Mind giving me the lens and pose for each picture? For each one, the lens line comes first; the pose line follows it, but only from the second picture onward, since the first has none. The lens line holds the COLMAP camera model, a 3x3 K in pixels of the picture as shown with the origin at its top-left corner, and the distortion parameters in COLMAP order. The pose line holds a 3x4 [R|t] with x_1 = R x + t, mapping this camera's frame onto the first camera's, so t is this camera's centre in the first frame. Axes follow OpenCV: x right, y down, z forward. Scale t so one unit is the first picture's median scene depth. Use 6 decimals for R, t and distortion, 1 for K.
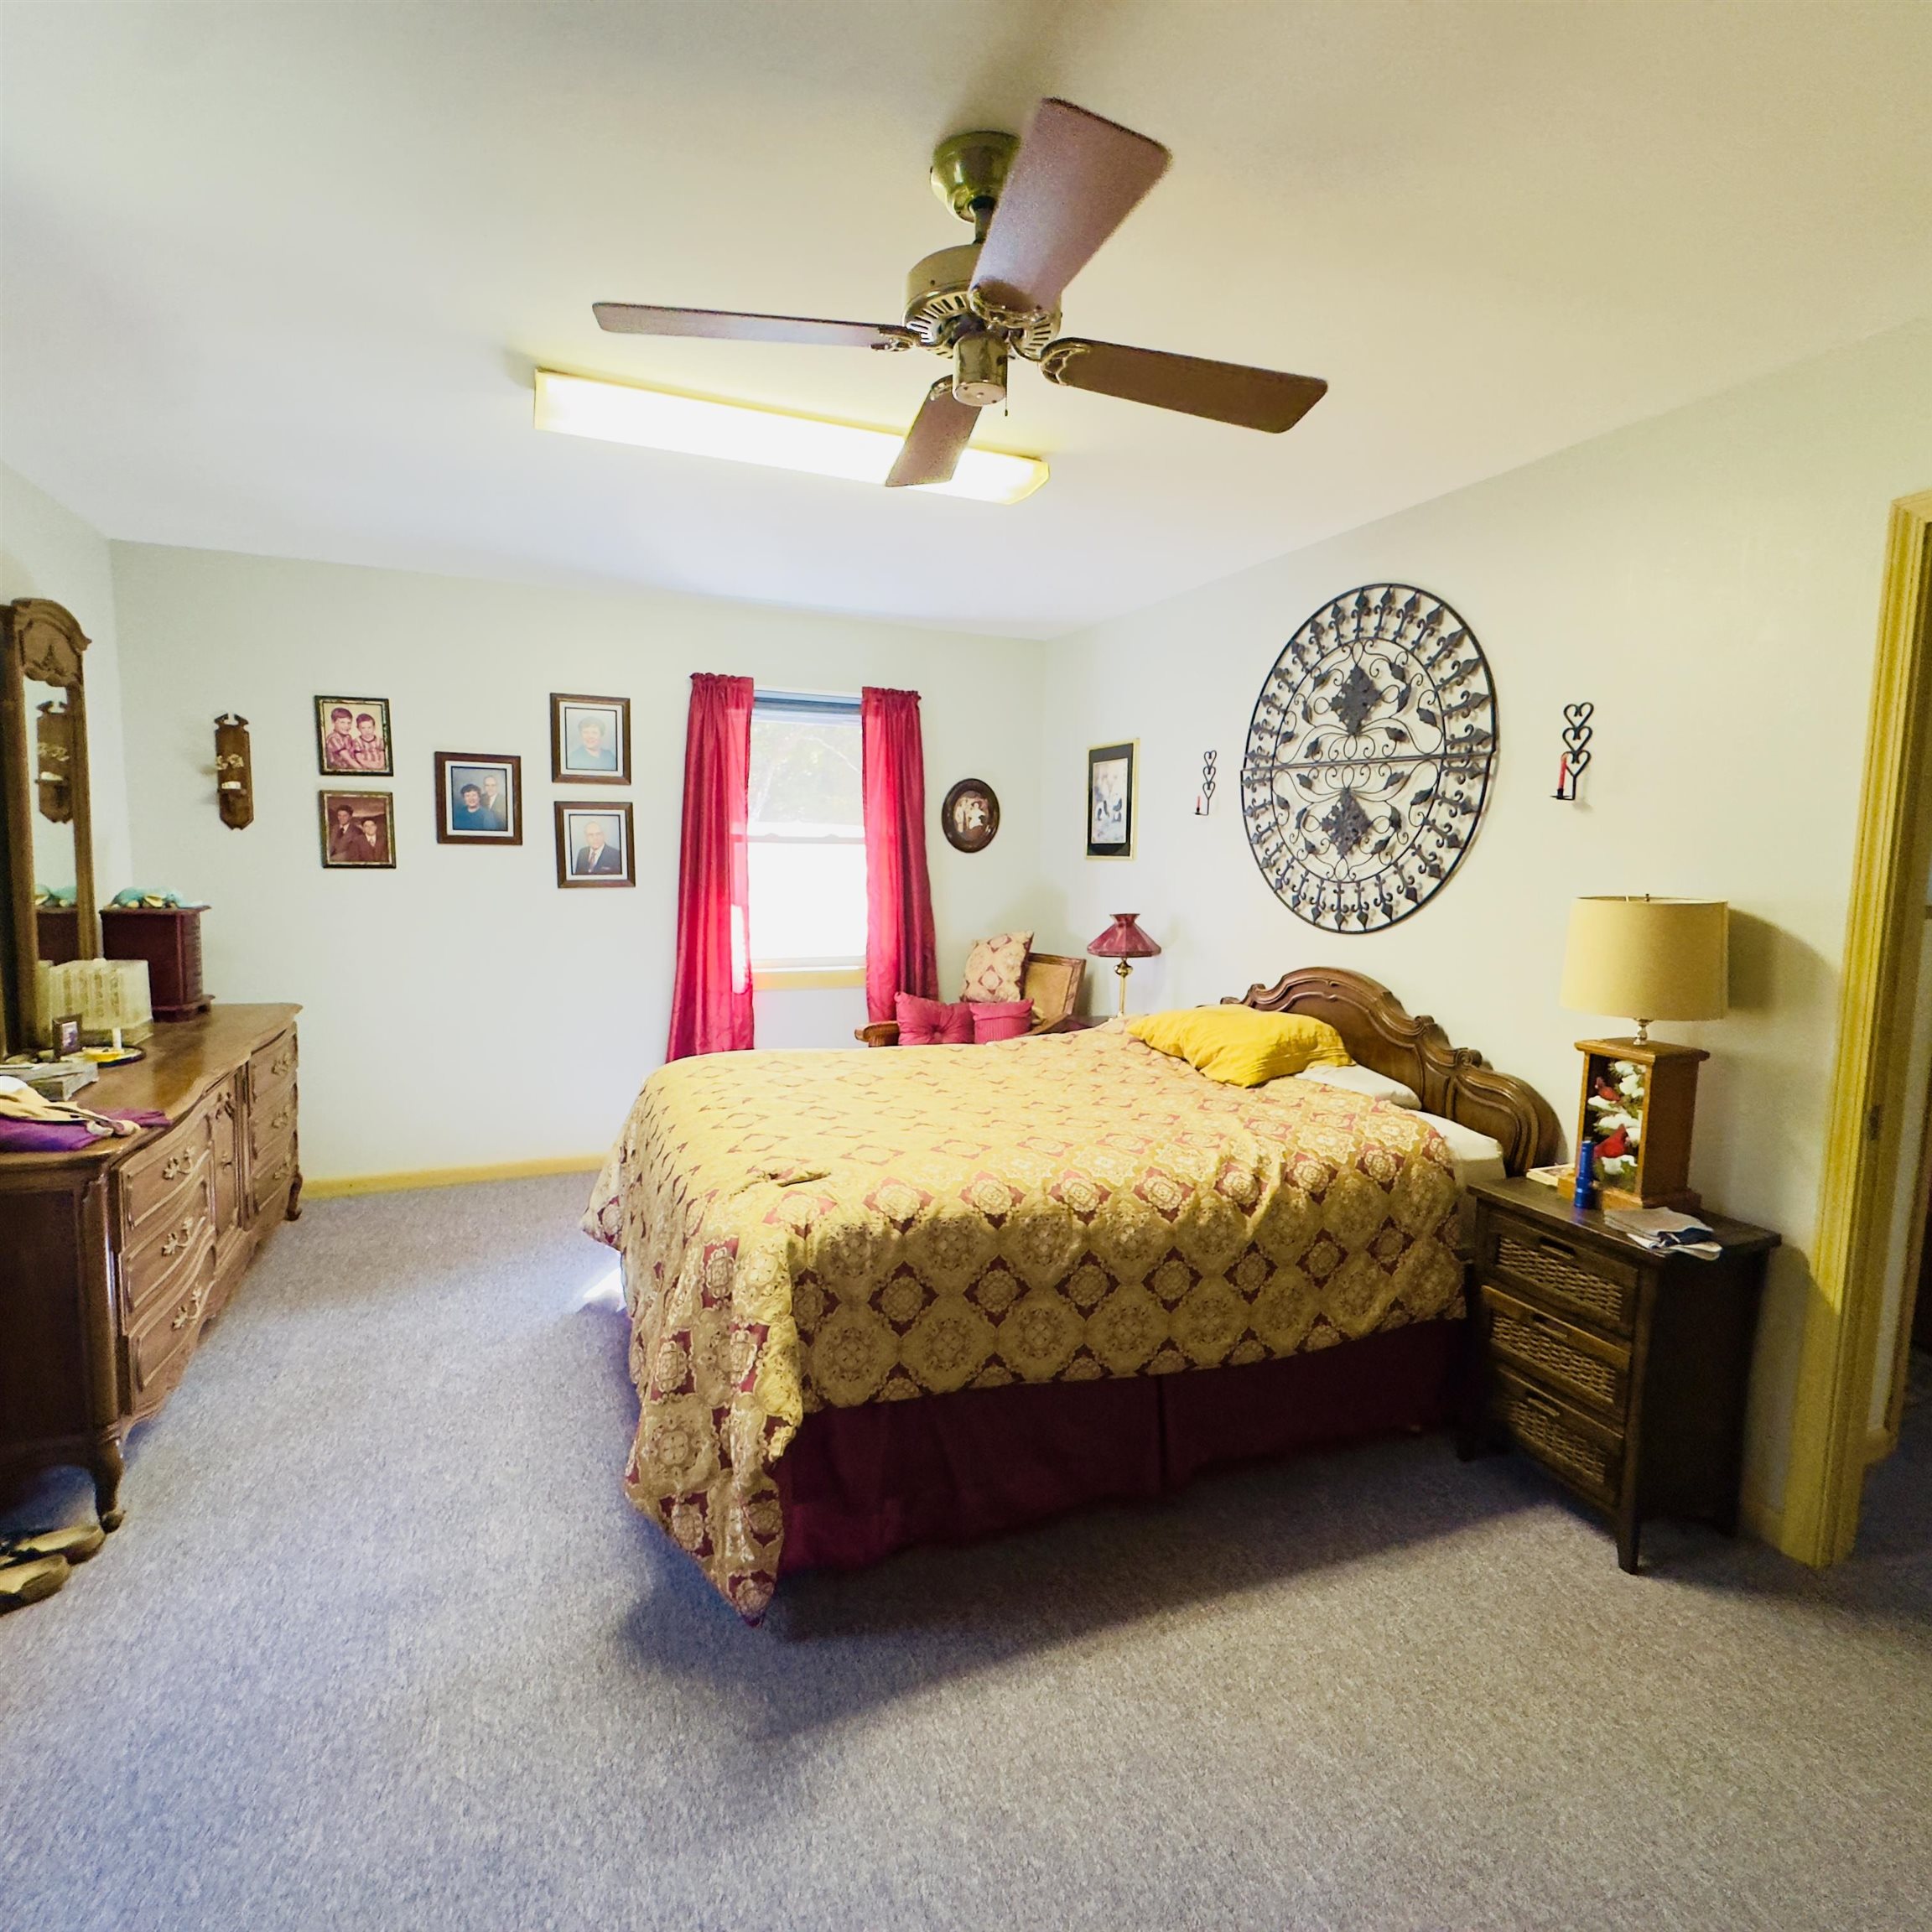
lens RADIAL K [[1032.8, 0, 972.2], [0, 1032.8, 962.3], [0, 0, 1]] dist [-0.001917, 0.001188]
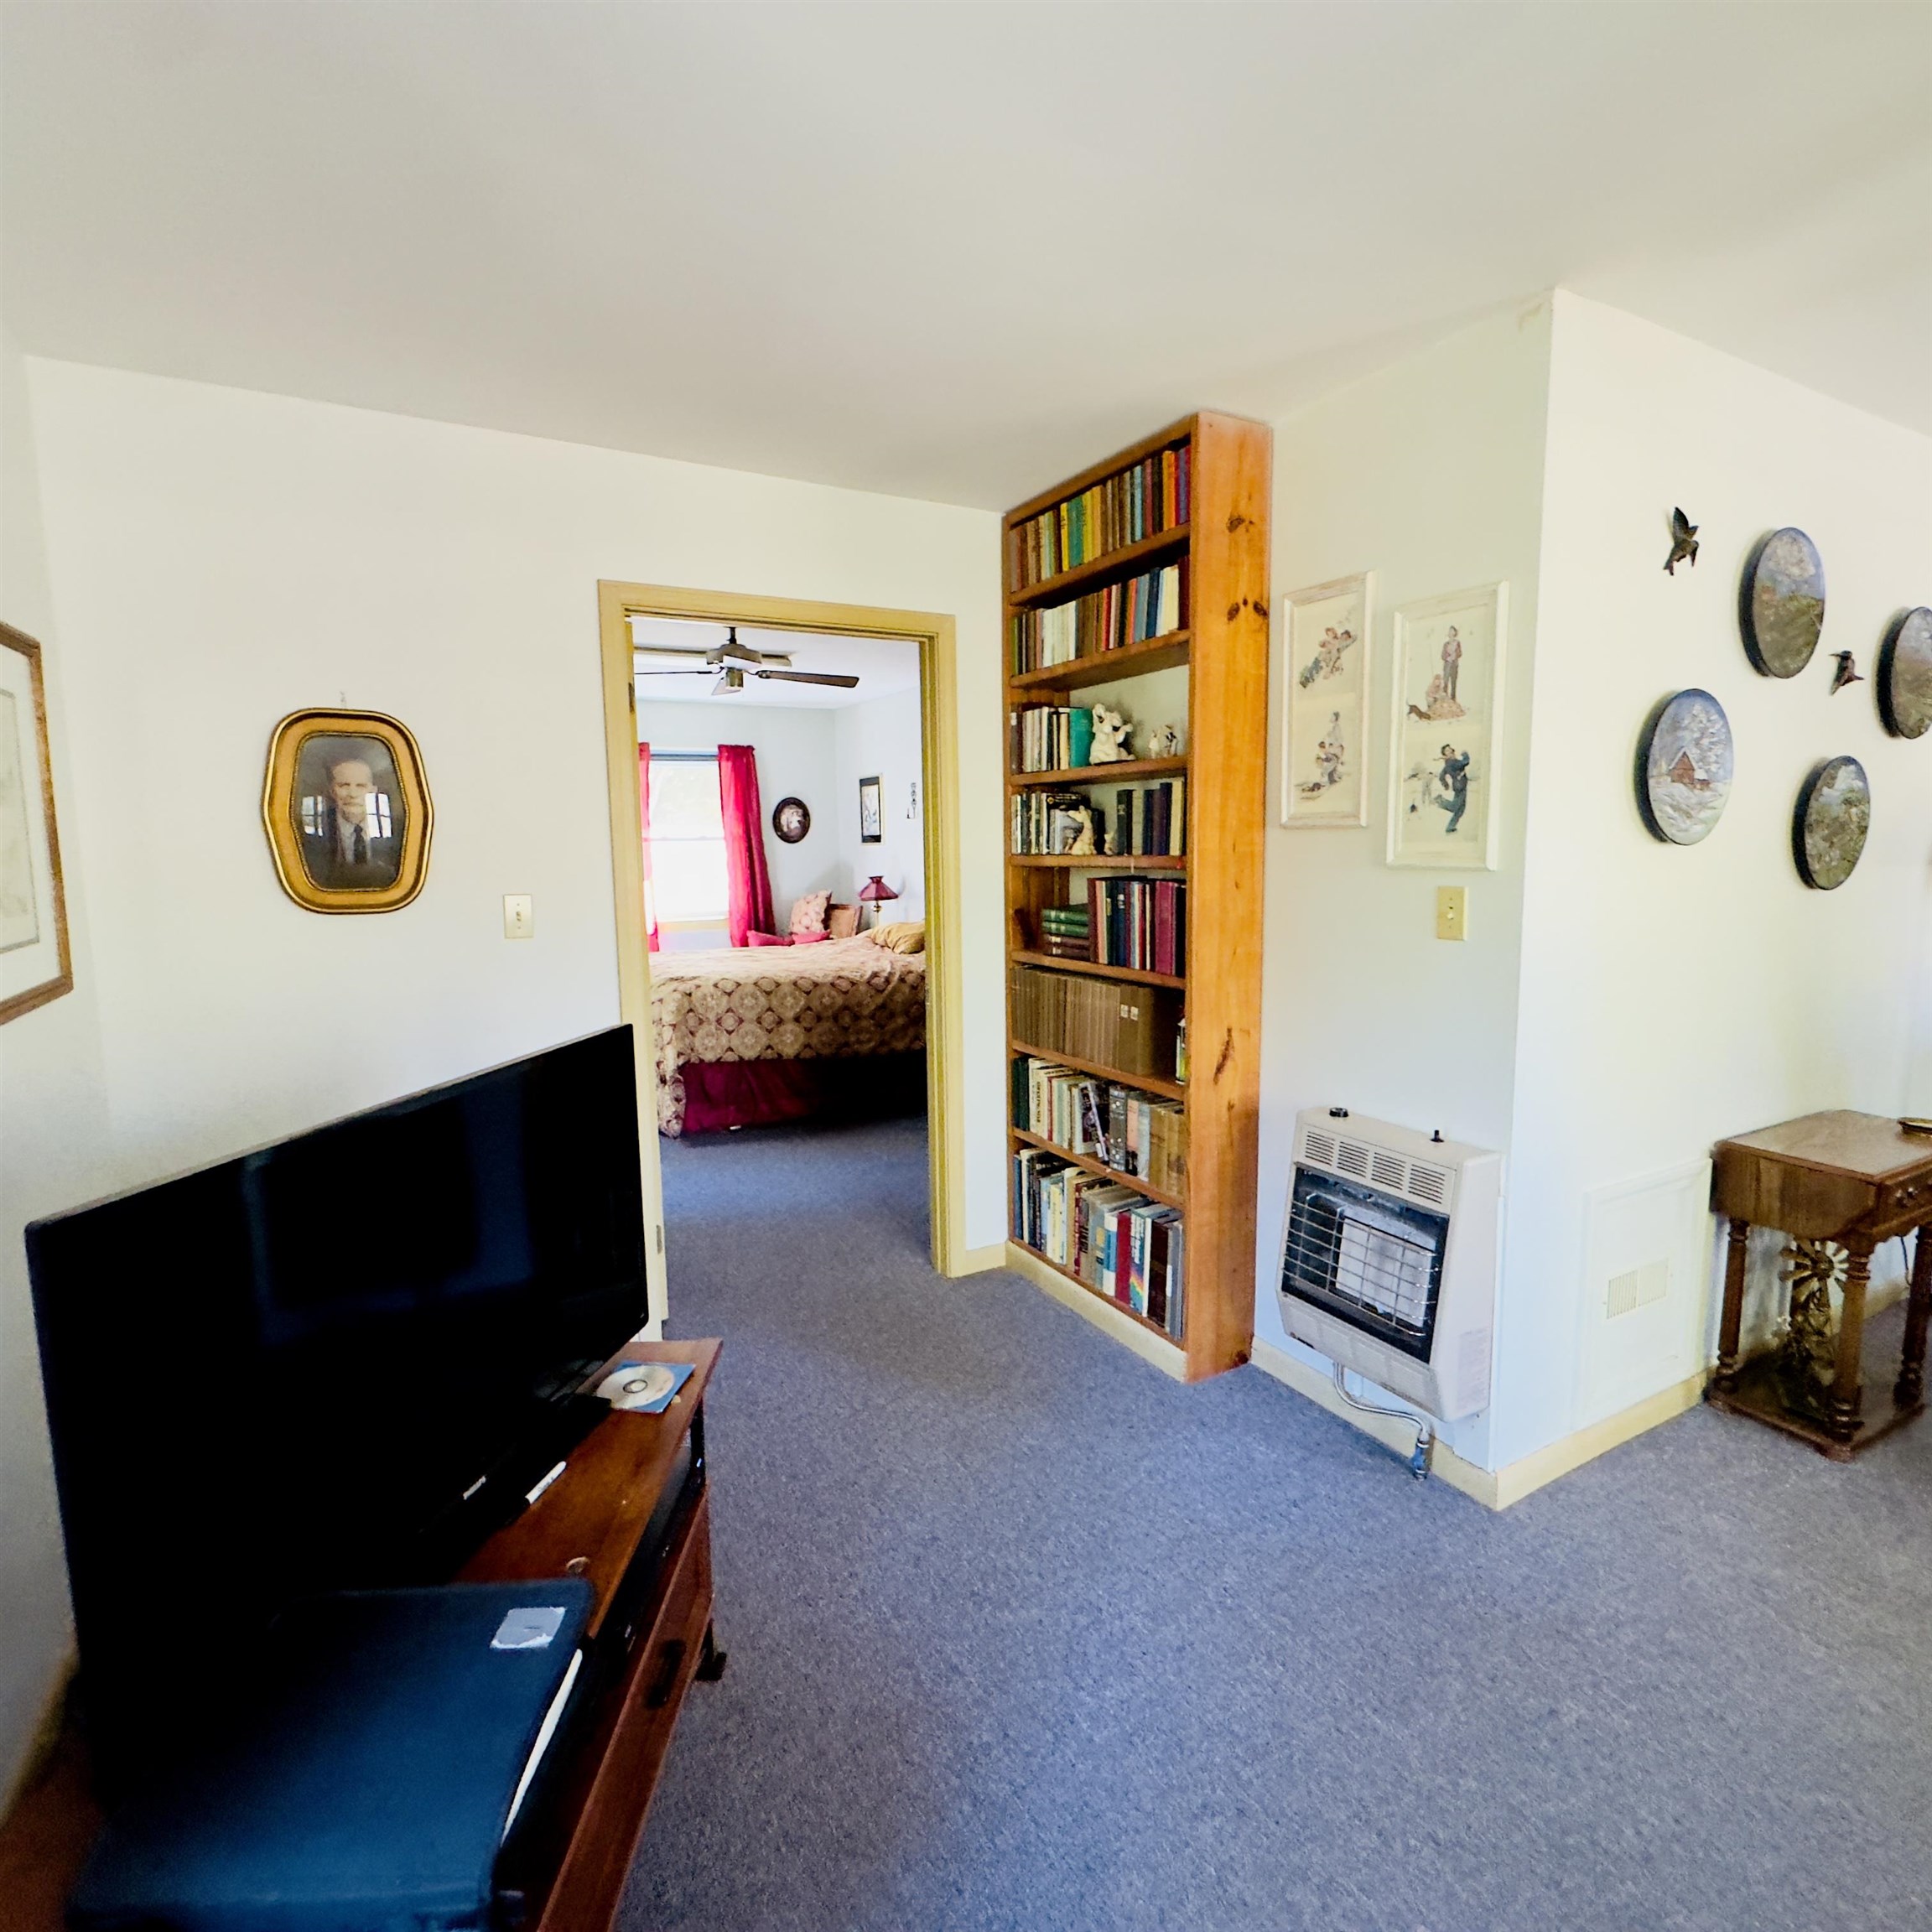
lens RADIAL K [[1032.8, 0, 972.1], [0, 1032.8, 968.8], [0, 0, 1]] dist [-0.001917, 0.001188]
pose [[0.994434, -0.045544, 0.095014, 0.138038], [0.043619, 0.998801, 0.022243, 0.078215], [-0.095913, -0.017975, 0.995227, -0.753755]]
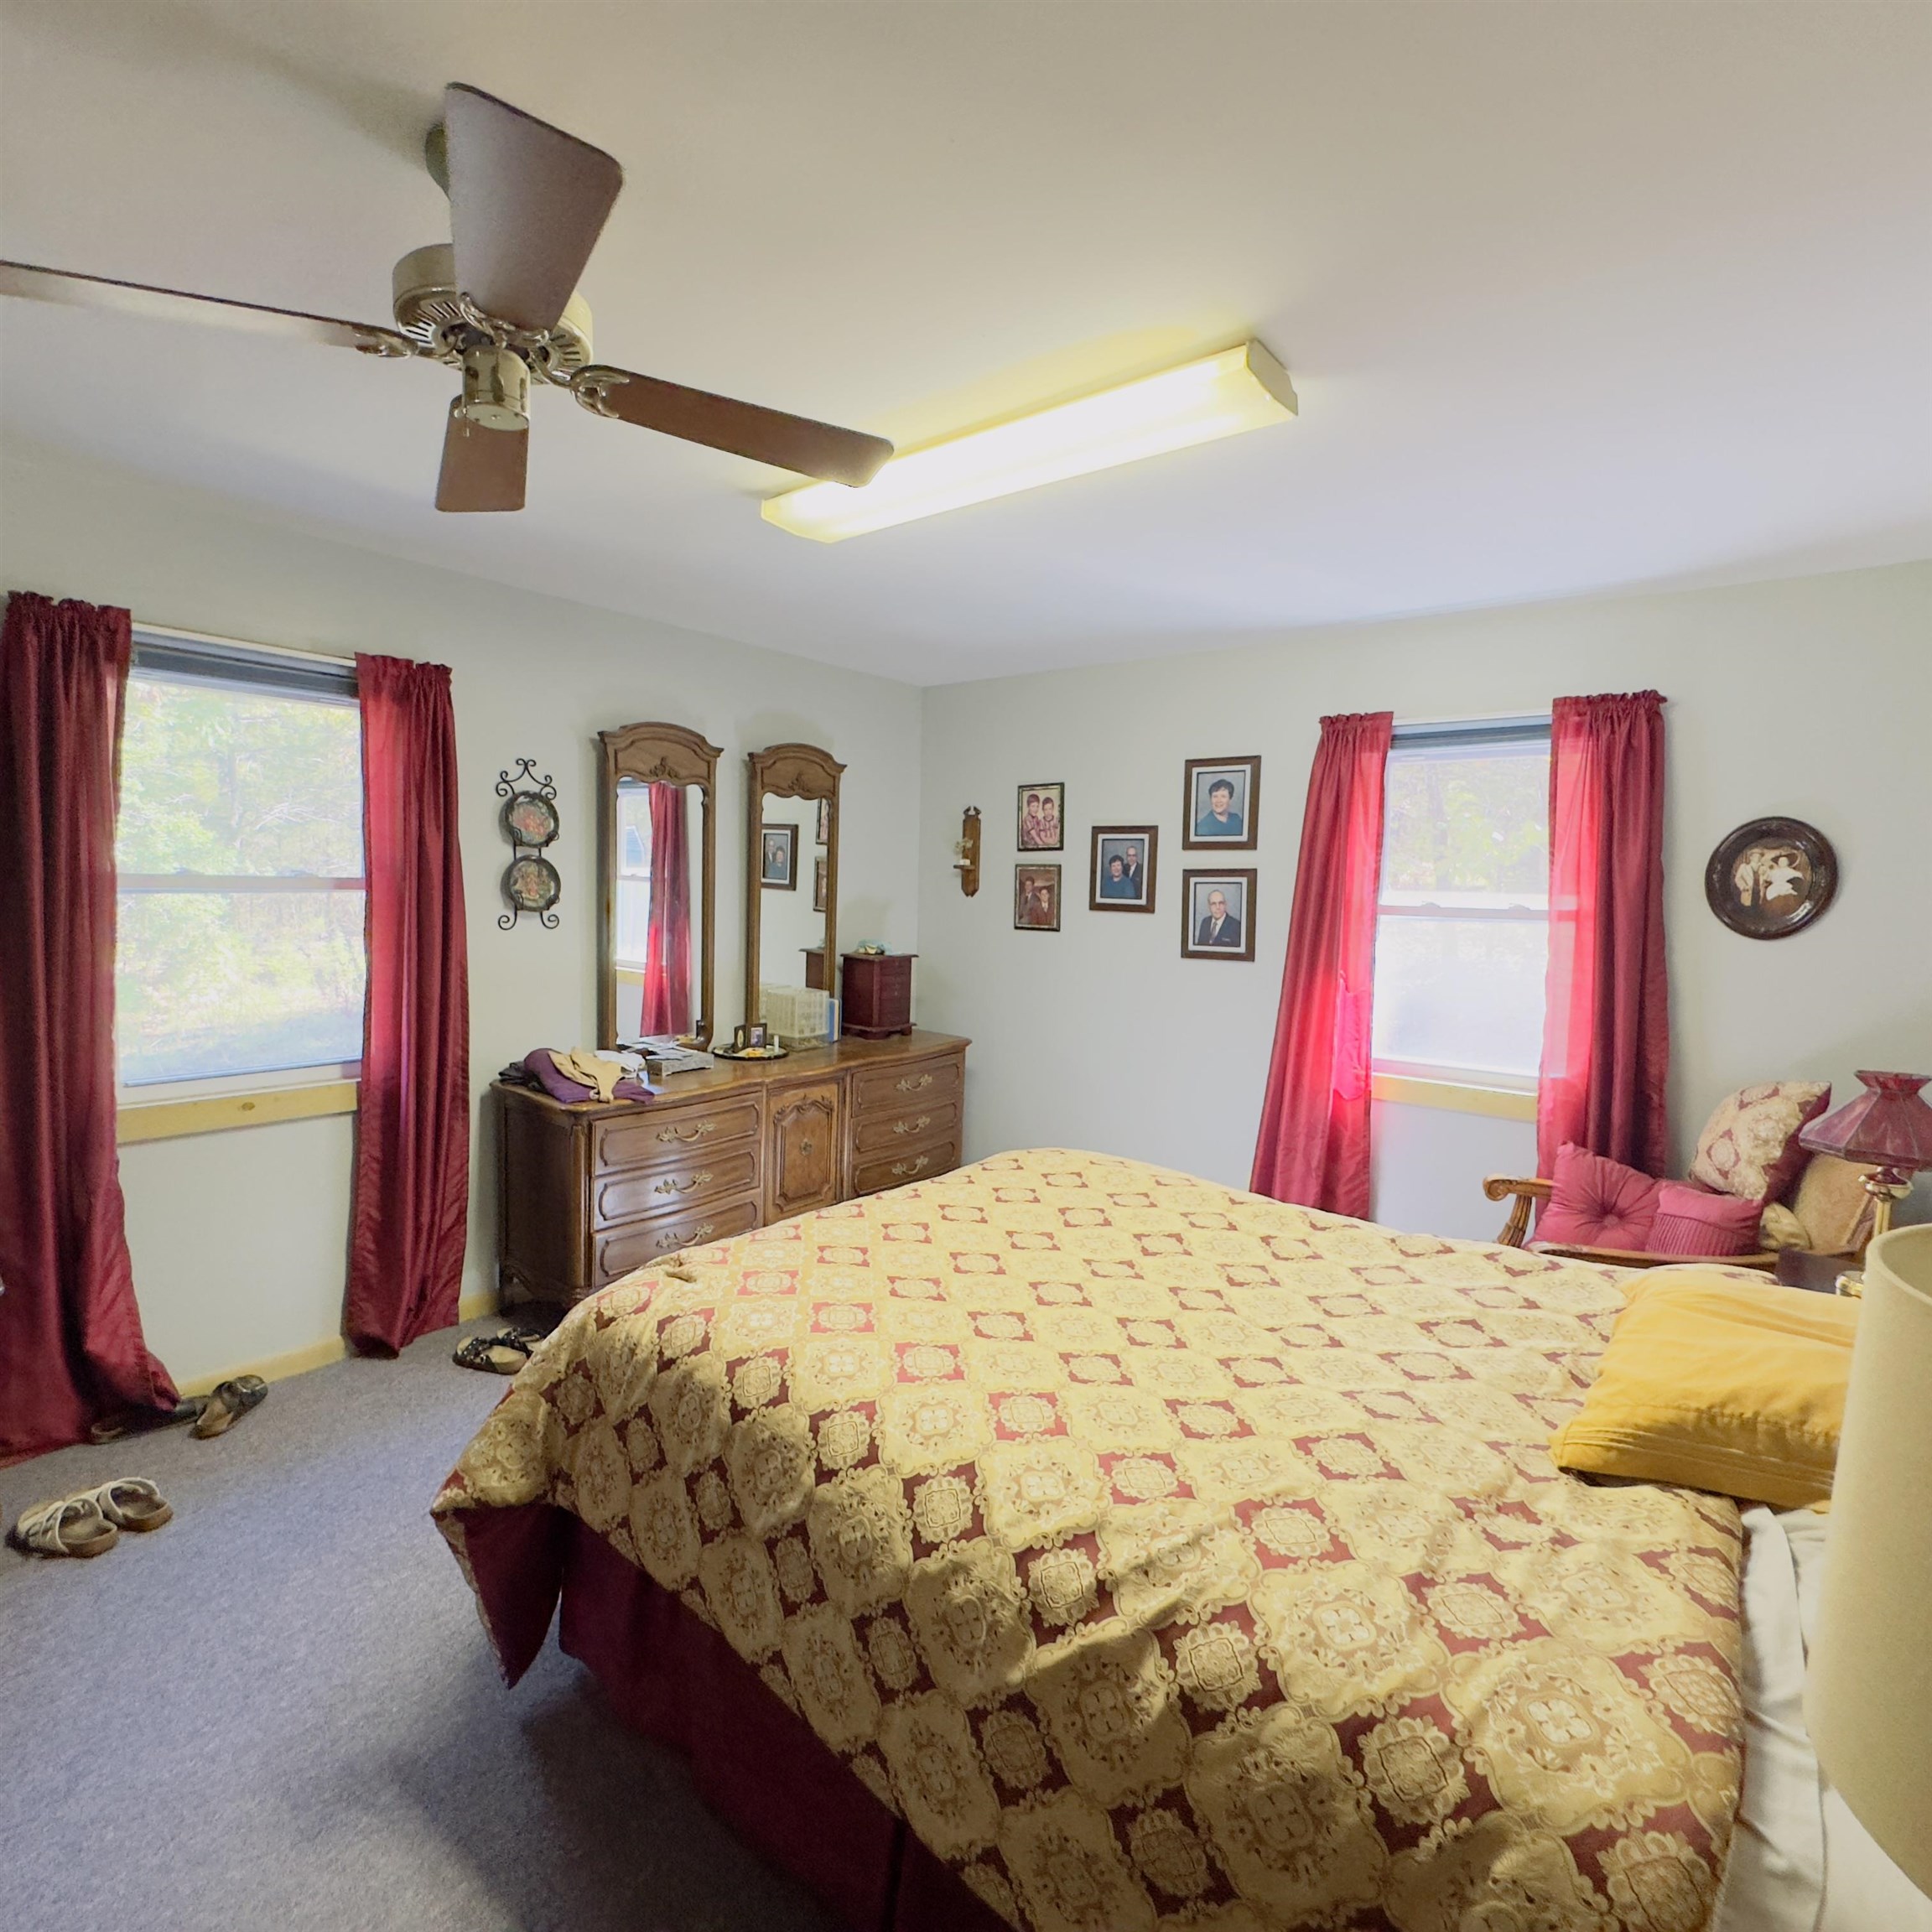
lens RADIAL K [[1032.8, 0, 970.1], [0, 1032.8, 967.5], [0, 0, 1]] dist [-0.001917, 0.001188]
pose [[0.469156, 0.066031, -0.880643, 0.378661], [-0.114364, 0.993346, 0.013555, -0.054792], [0.875679, 0.094354, 0.473586, 0.376132]]
